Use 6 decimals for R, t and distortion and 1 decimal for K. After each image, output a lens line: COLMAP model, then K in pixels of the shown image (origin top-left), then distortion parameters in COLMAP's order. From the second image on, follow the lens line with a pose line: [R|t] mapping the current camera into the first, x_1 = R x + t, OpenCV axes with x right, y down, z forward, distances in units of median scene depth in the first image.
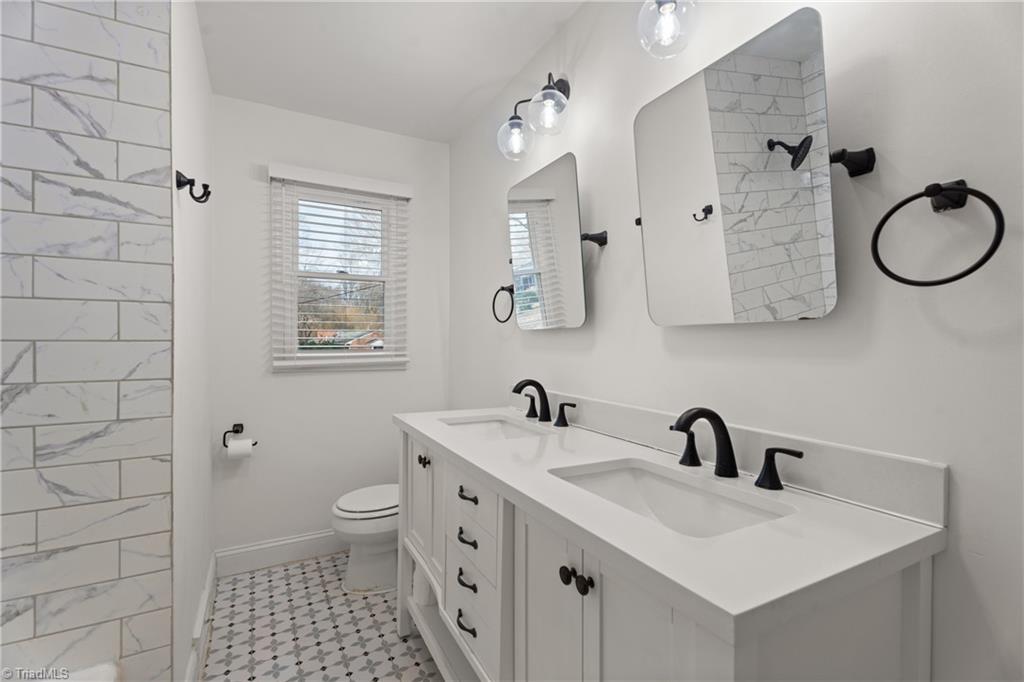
lens RADIAL K [[455.4, 0, 509.5], [0, 455.4, 341.2], [0, 0, 1]] dist [0.008336, -0.000792]
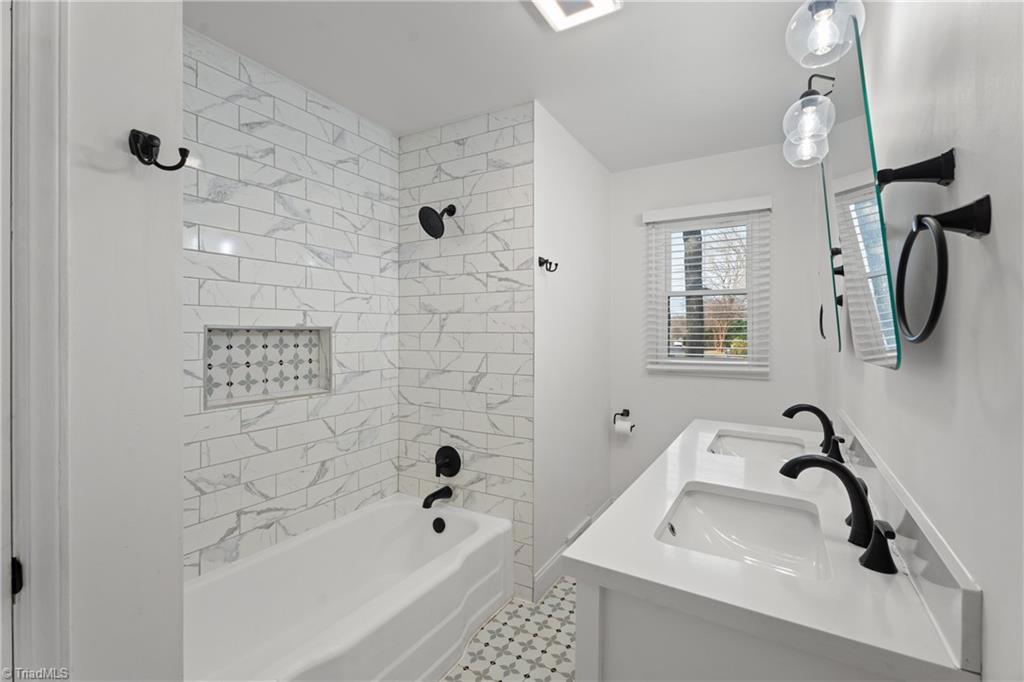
lens RADIAL K [[455.4, 0, 508.7], [0, 455.4, 335.0], [0, 0, 1]] dist [0.008336, -0.000792]
pose [[0.520816, 0.003333, -0.853663, 0.728778], [-0.004357, 0.999990, 0.001246, -0.078258], [0.853658, 0.003071, 0.520825, -0.006309]]
